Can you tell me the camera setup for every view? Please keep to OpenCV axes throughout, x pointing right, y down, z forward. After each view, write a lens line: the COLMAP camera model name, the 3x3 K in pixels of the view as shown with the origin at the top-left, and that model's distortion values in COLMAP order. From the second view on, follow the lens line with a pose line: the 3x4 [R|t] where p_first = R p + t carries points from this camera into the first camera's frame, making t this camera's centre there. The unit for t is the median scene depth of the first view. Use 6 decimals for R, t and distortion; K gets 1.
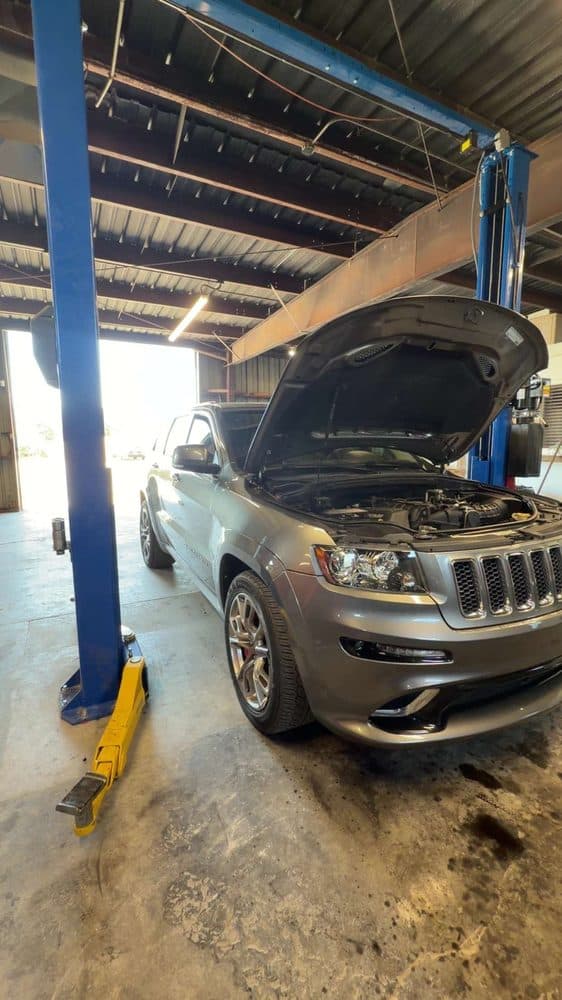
lens RADIAL K [[425.0, 0, 286.7], [0, 425.0, 501.0], [0, 0, 1]] dist [-0.004162, -0.000315]
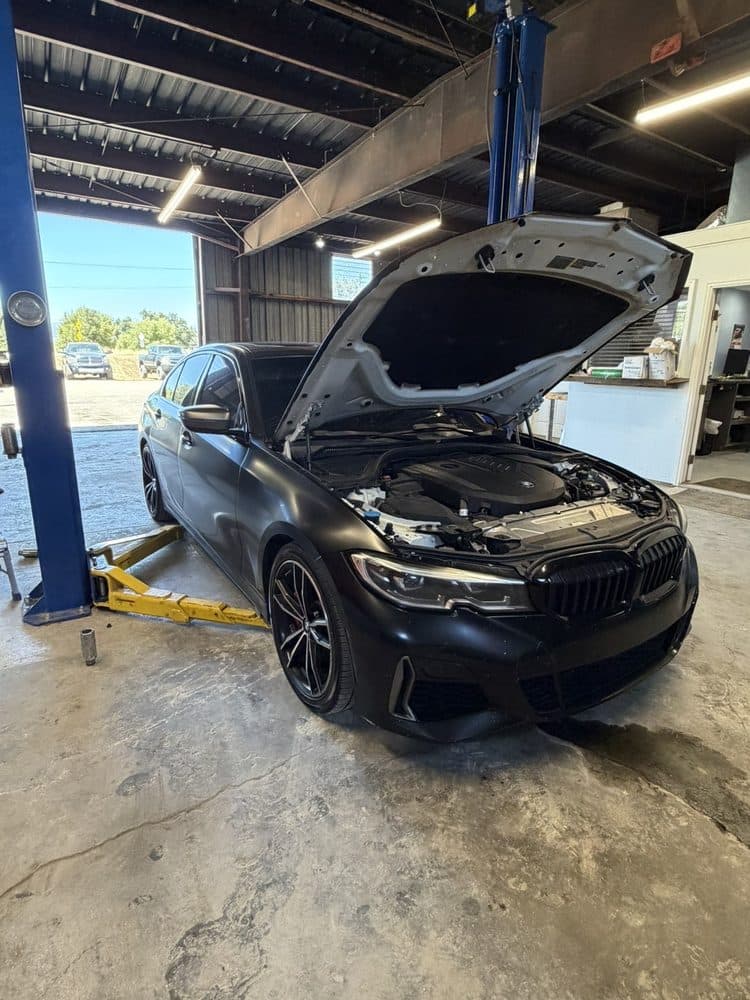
lens RADIAL K [[543.6, 0, 369.6], [0, 543.6, 503.8], [0, 0, 1]] dist [-0.004747, 0.001818]
pose [[0.997739, 0.008611, 0.066654, 0.076123], [-0.016283, 0.993181, 0.115437, 0.024948], [-0.065205, -0.116261, 0.991076, -0.113865]]
